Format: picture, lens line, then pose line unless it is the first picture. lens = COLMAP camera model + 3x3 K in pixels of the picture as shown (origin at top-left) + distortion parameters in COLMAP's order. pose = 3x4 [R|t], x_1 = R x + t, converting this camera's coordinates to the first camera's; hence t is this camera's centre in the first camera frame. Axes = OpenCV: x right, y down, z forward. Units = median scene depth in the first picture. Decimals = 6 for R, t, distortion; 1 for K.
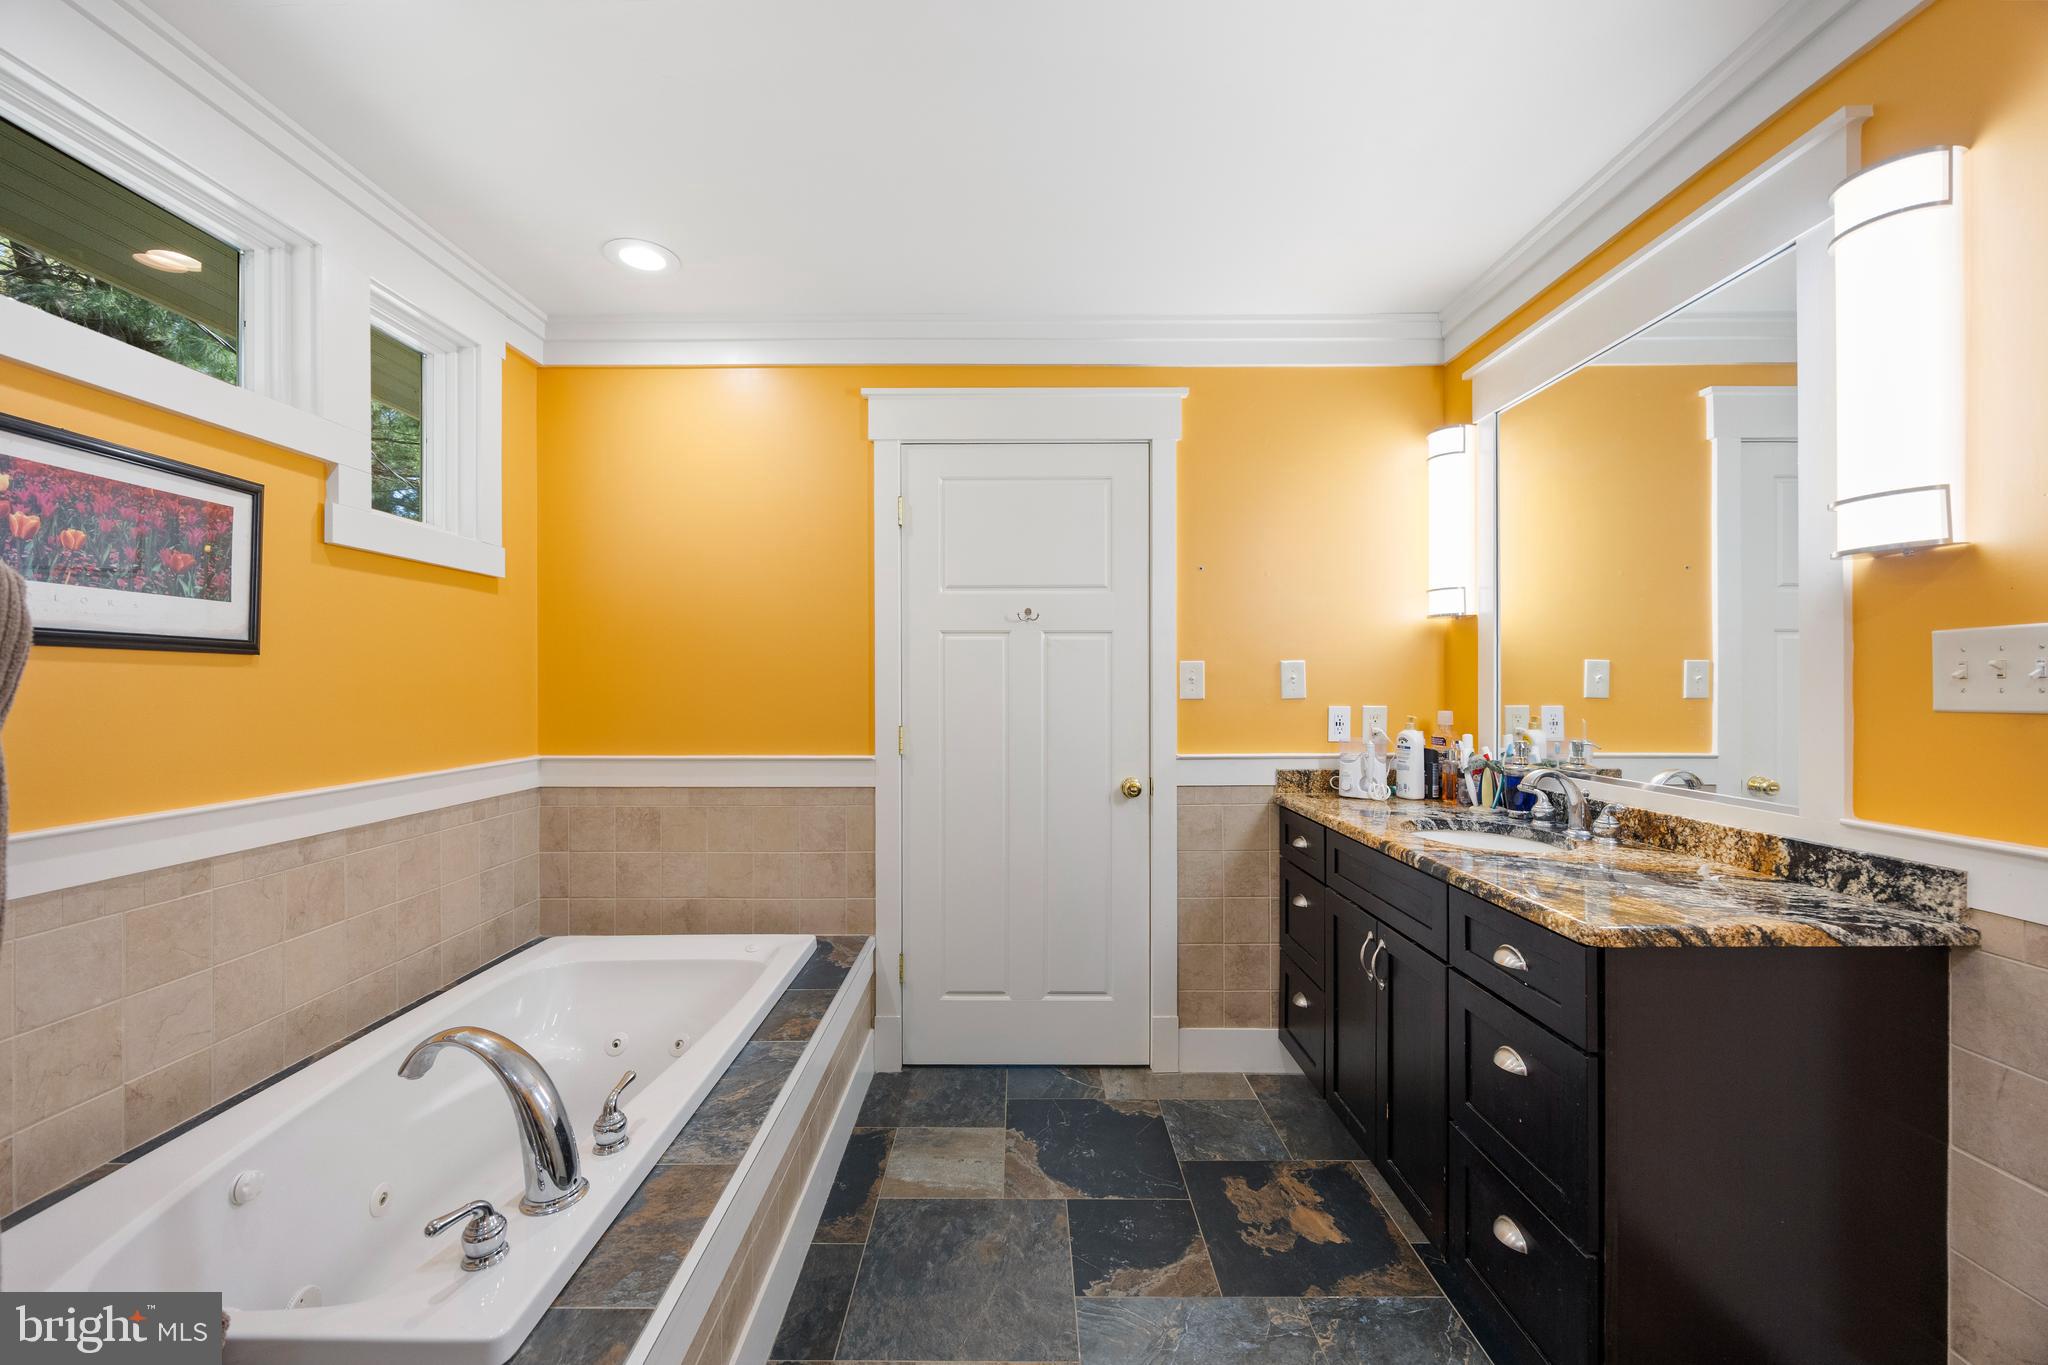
lens RADIAL K [[784.3, 0, 1015.9], [0, 784.3, 679.6], [0, 0, 1]] dist [-0.002273, 0.000386]
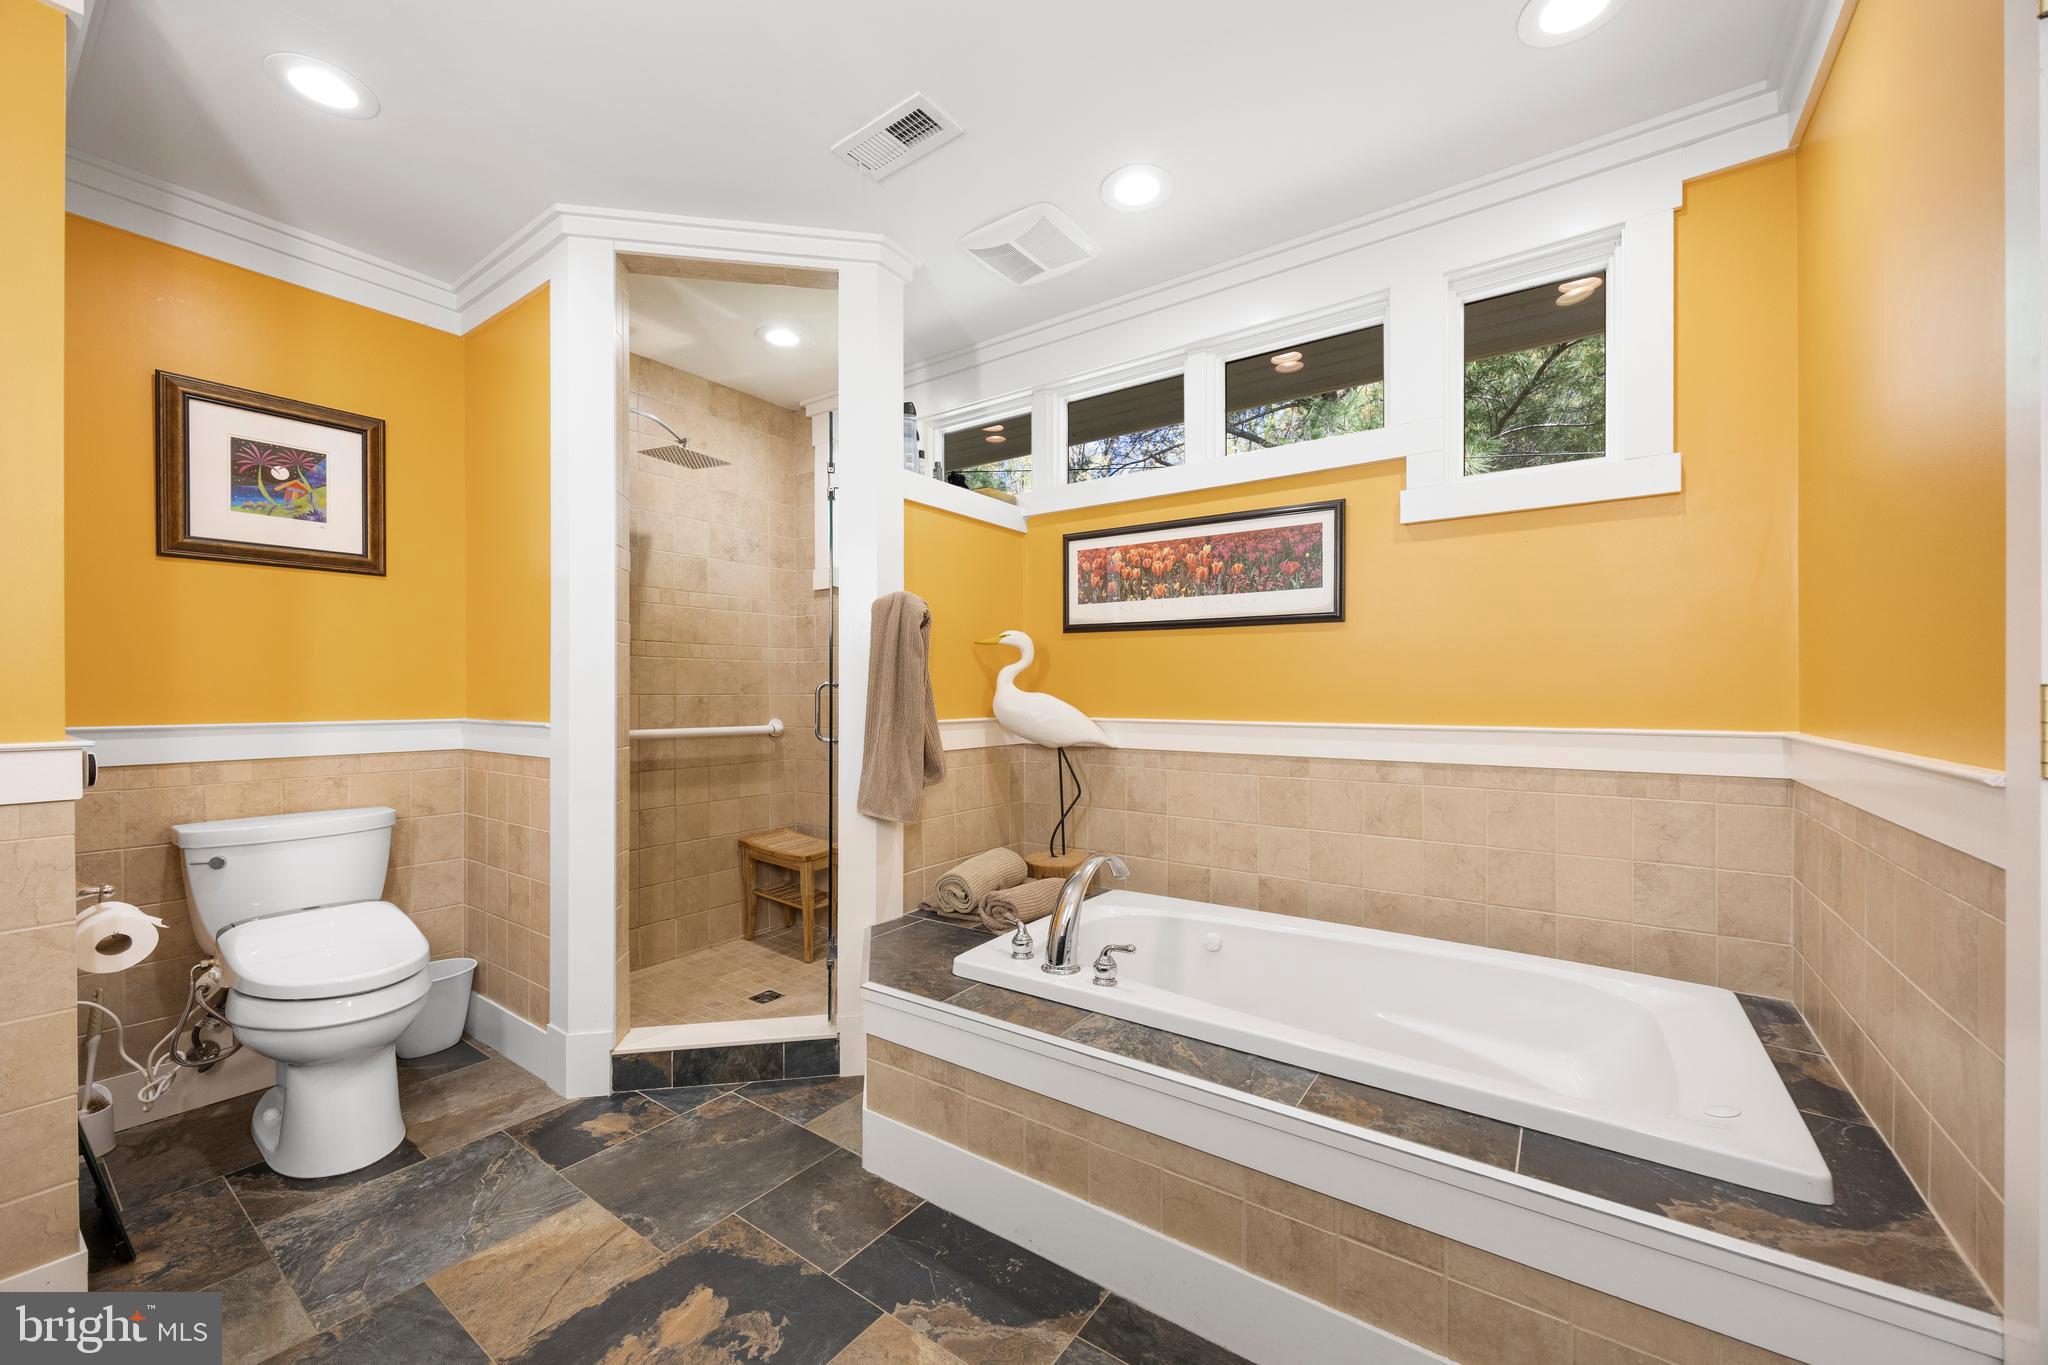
lens RADIAL K [[784.3, 0, 1019.7], [0, 784.3, 695.9], [0, 0, 1]] dist [-0.002273, 0.000386]
pose [[-0.584421, 0.001378, -0.811450, 0.526083], [0.004444, 0.999989, -0.001502, 0.104920], [0.811439, -0.004484, -0.584420, 1.403313]]
